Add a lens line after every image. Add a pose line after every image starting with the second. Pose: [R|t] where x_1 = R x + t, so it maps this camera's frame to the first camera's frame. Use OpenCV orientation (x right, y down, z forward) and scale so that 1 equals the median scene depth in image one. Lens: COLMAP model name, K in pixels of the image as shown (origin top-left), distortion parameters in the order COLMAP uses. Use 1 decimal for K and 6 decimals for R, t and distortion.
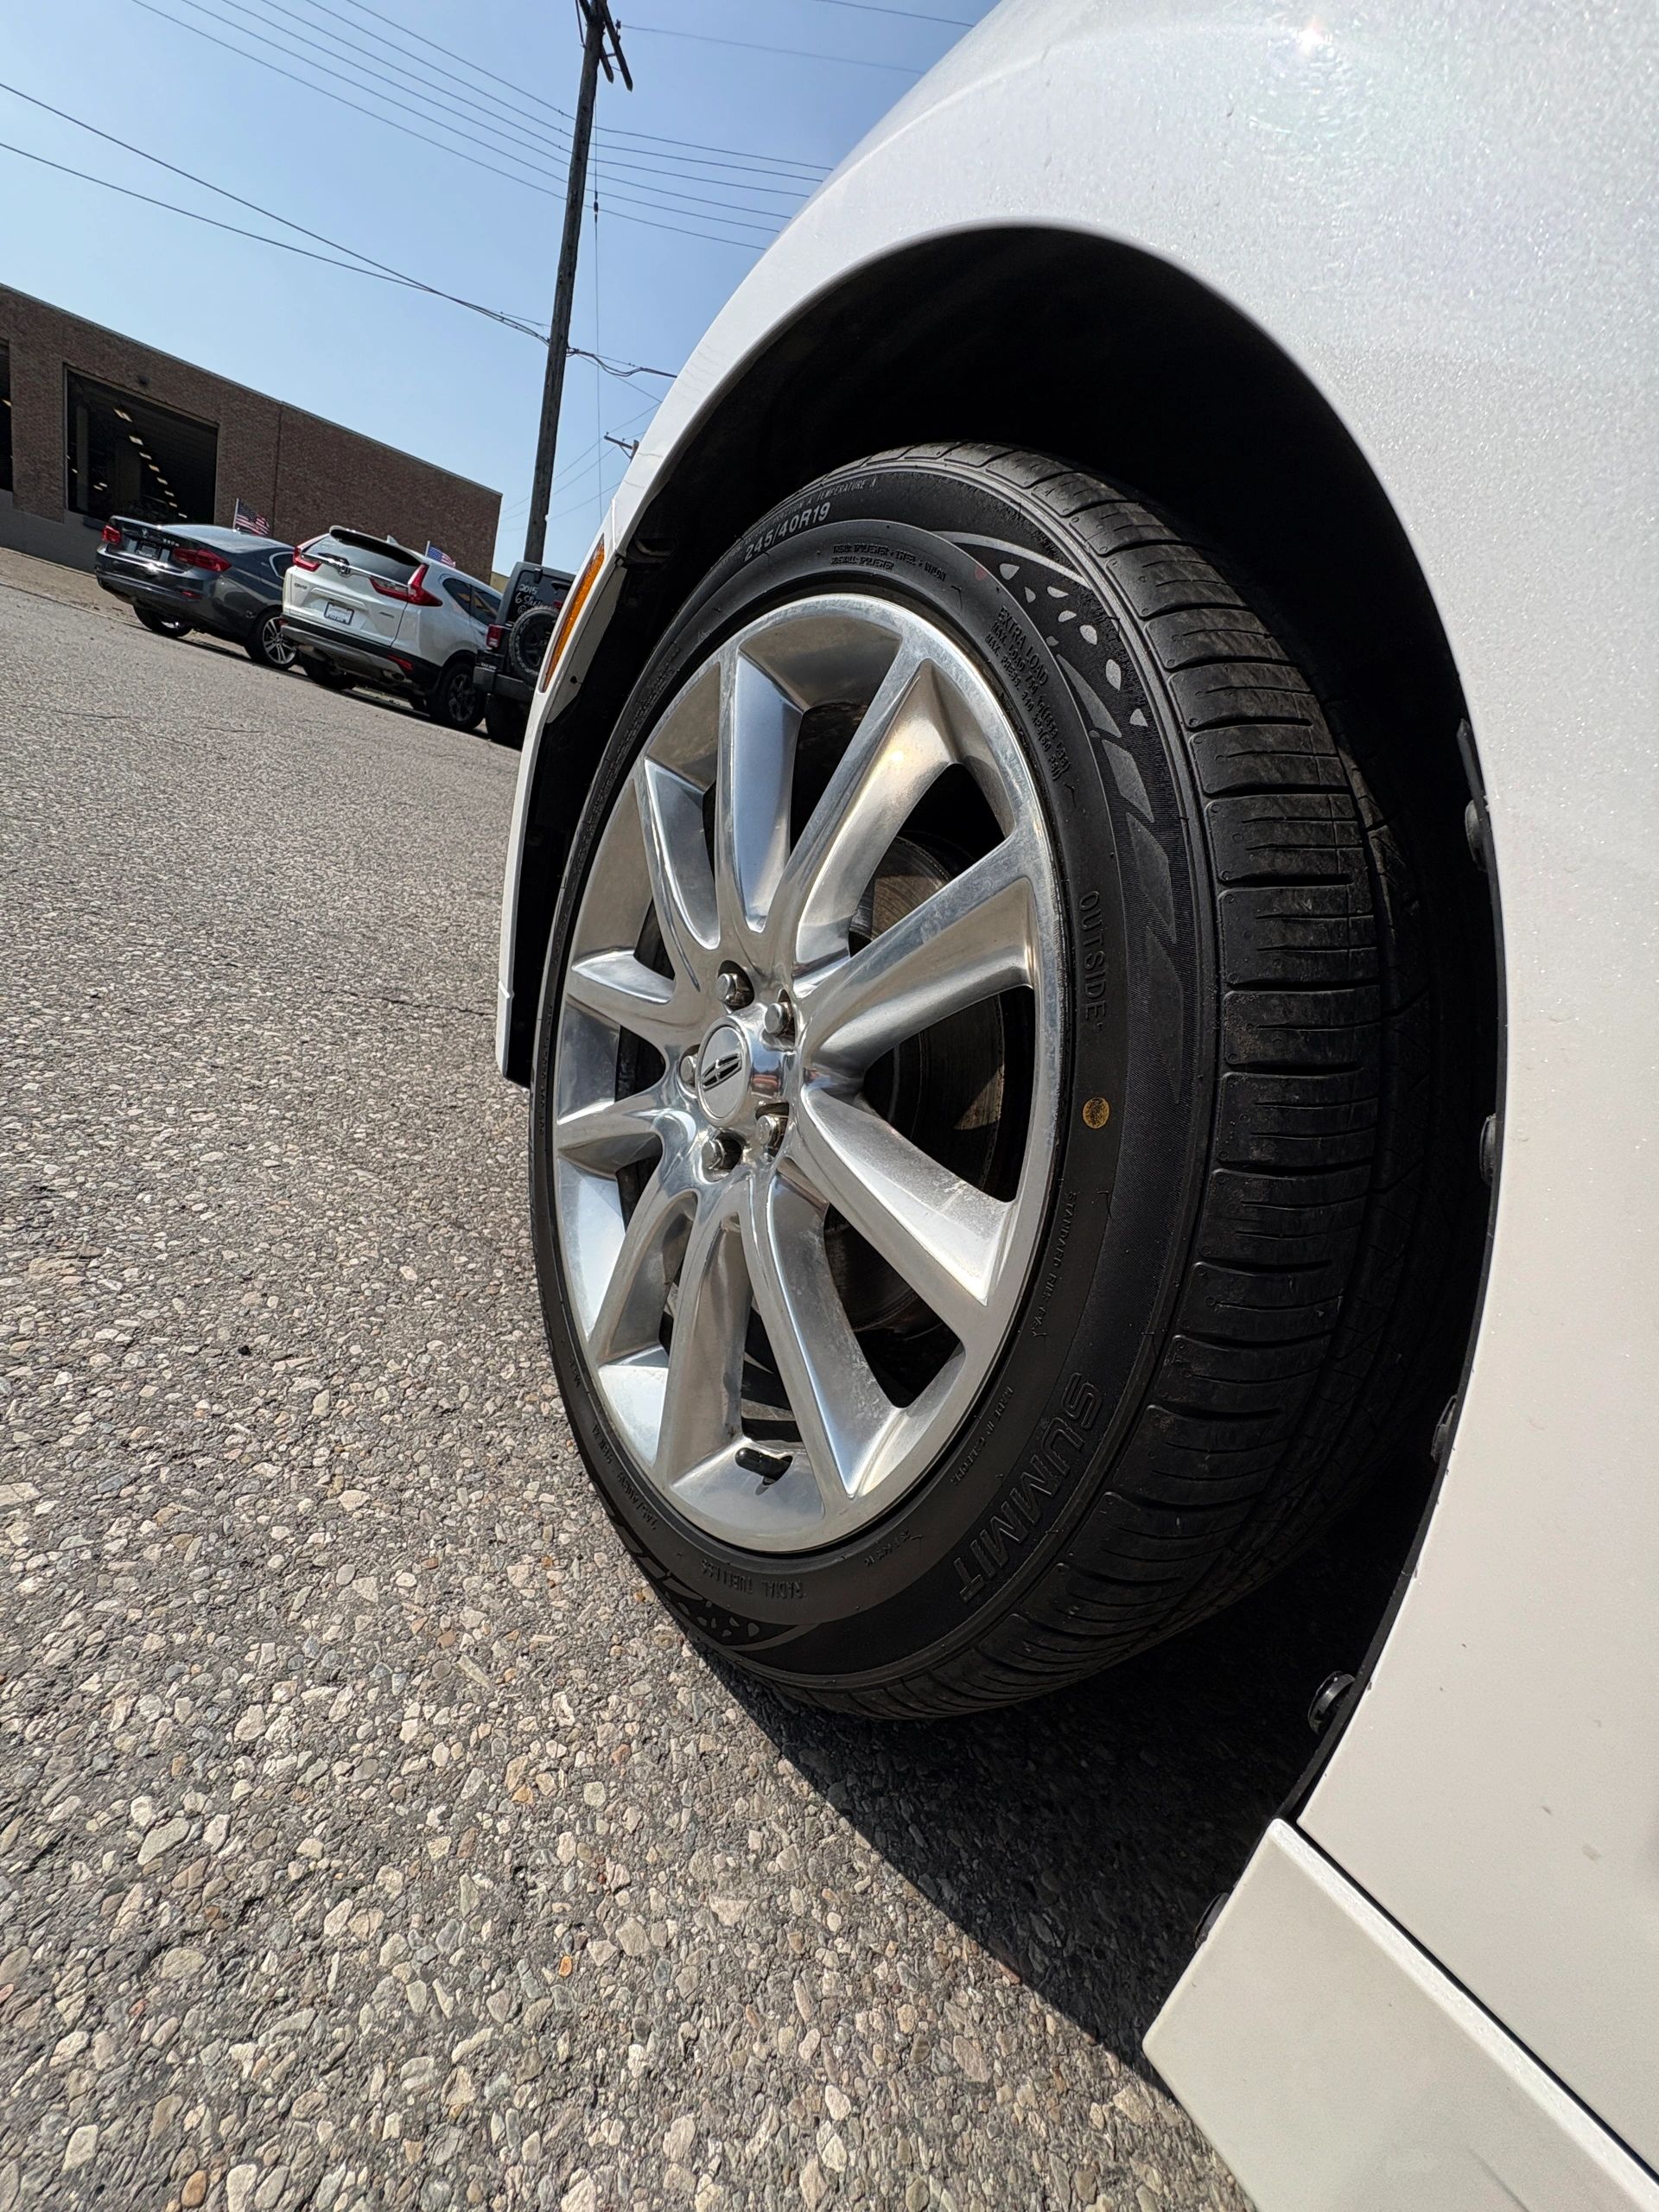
lens RADIAL K [[883.6, 0, 835.5], [0, 883.6, 1098.5], [0, 0, 1]] dist [0.001278, -0.000498]
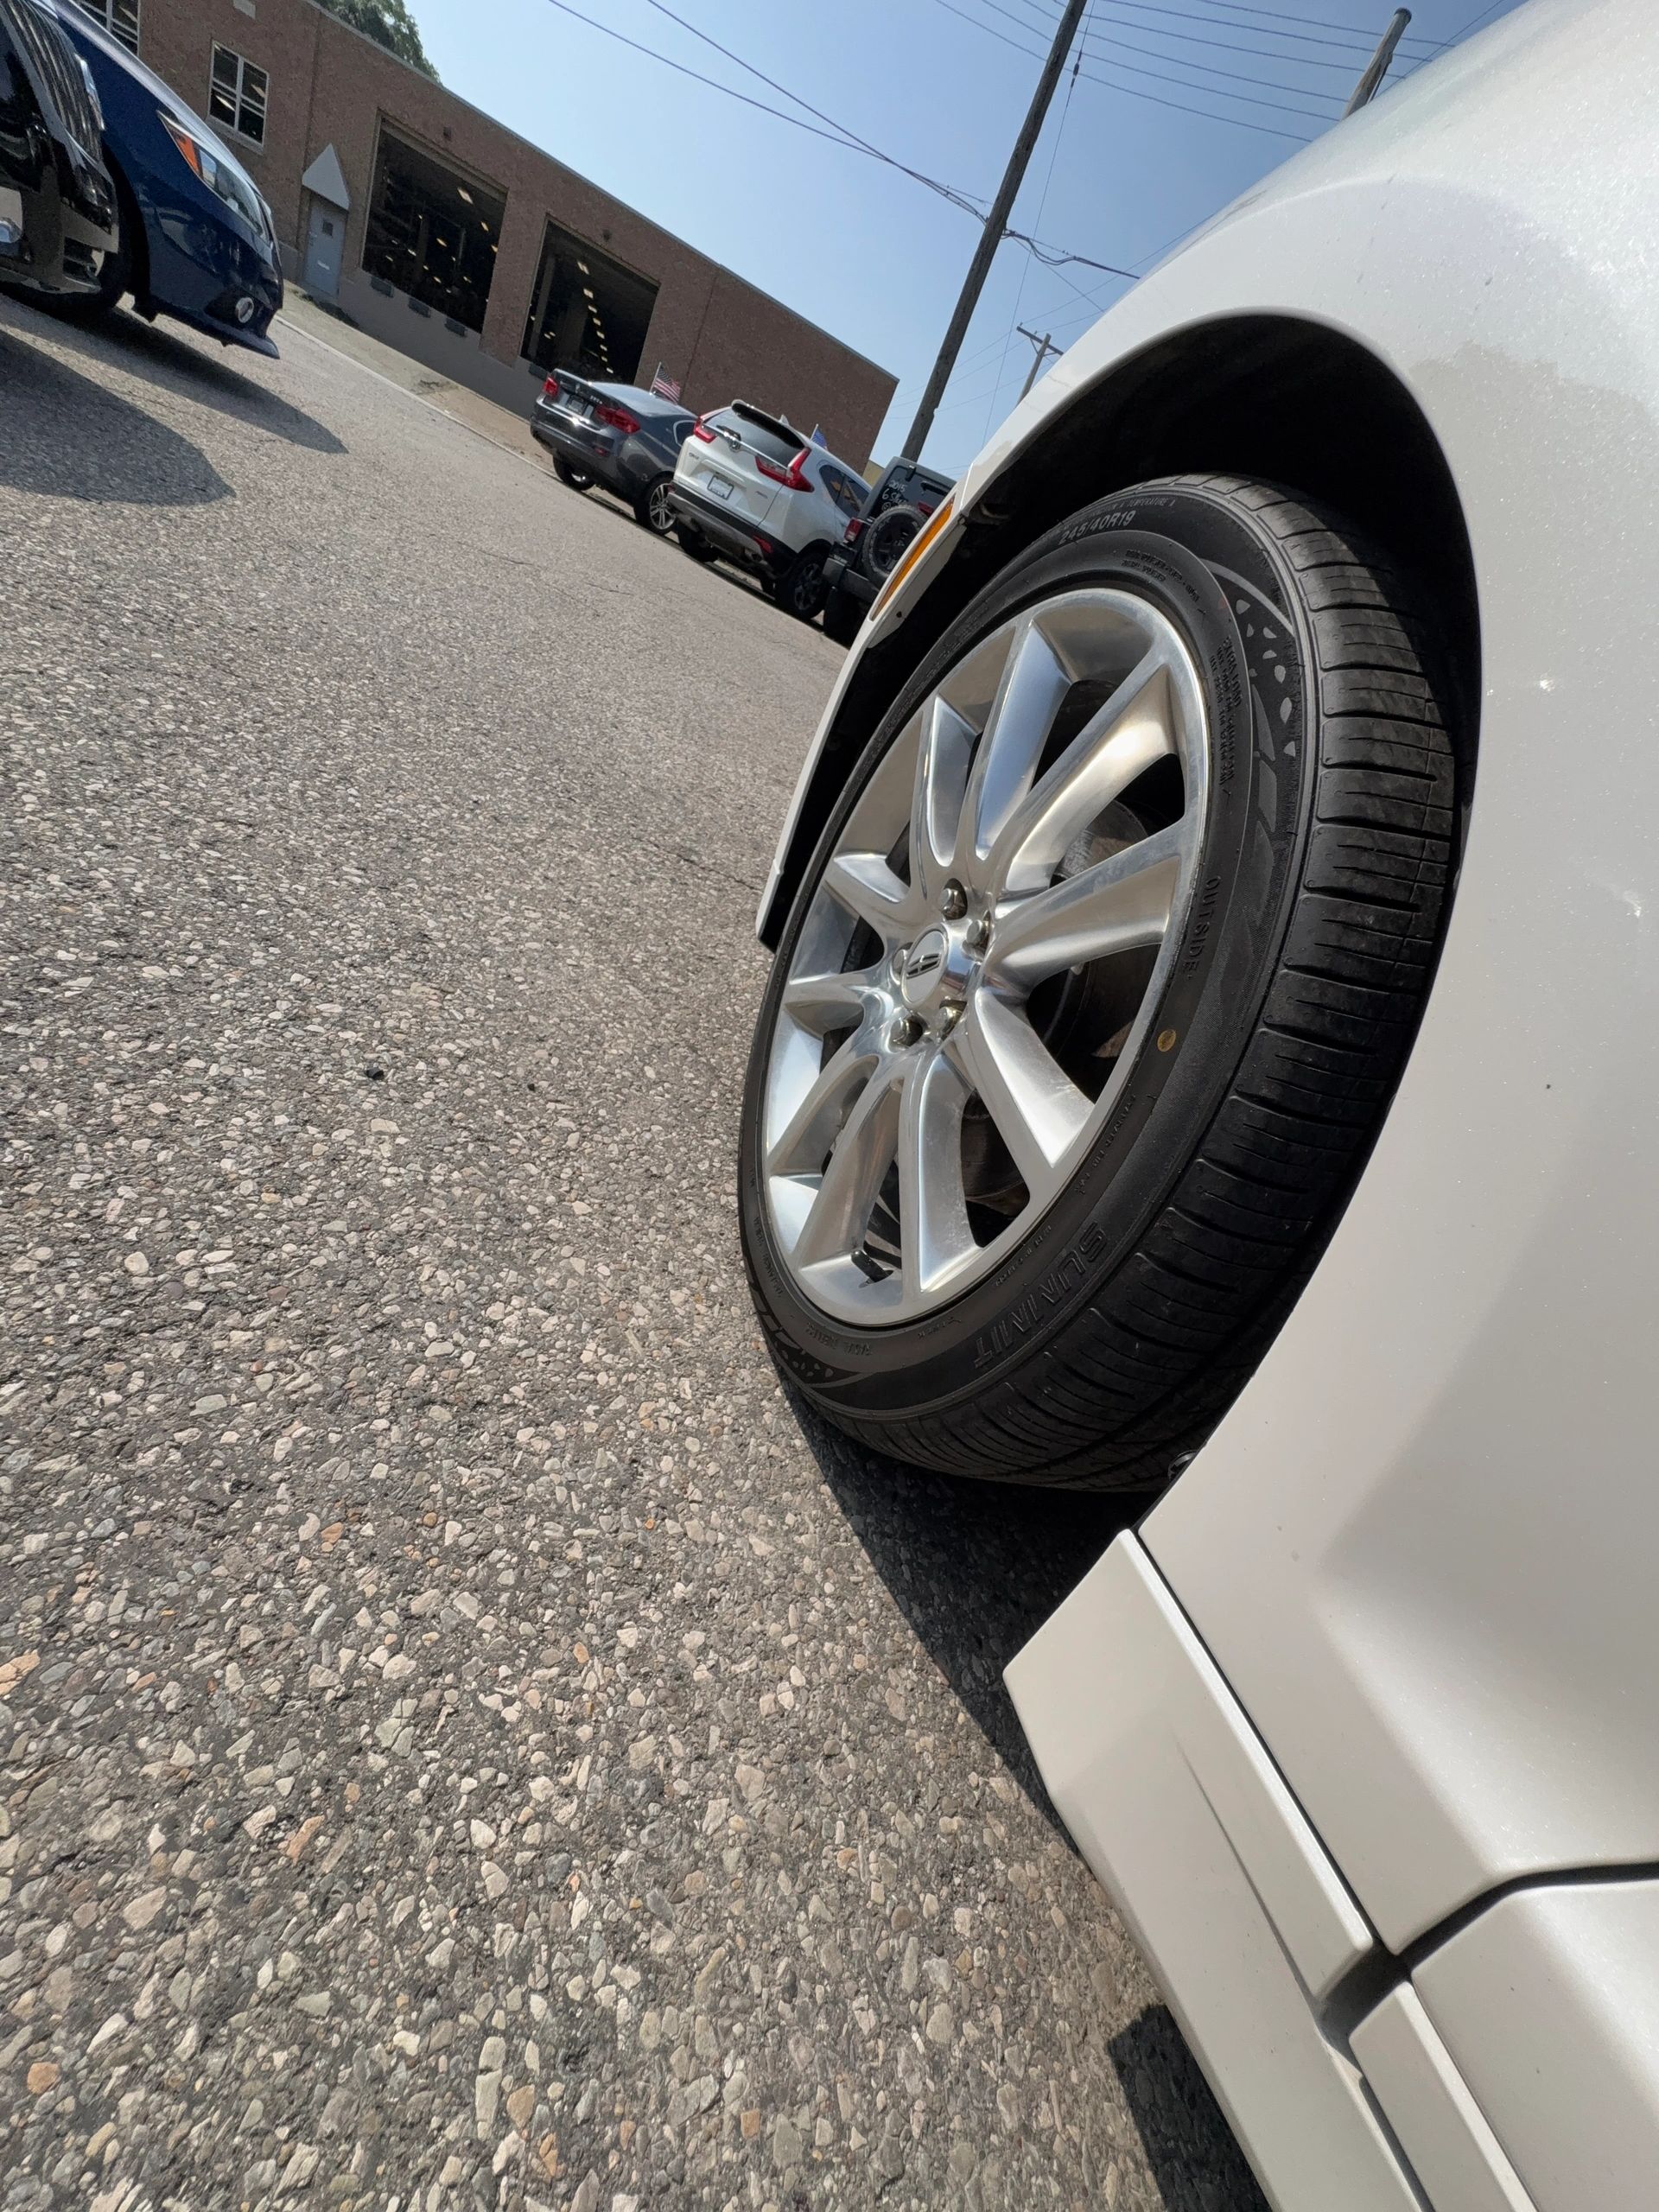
lens RADIAL K [[883.6, 0, 842.3], [0, 883.6, 1101.0], [0, 0, 1]] dist [0.001278, -0.000498]
pose [[0.935577, 0.277364, -0.218550, 0.088540], [-0.259964, 0.959859, 0.105304, 0.052290], [0.238985, -0.041705, 0.970127, -0.234995]]
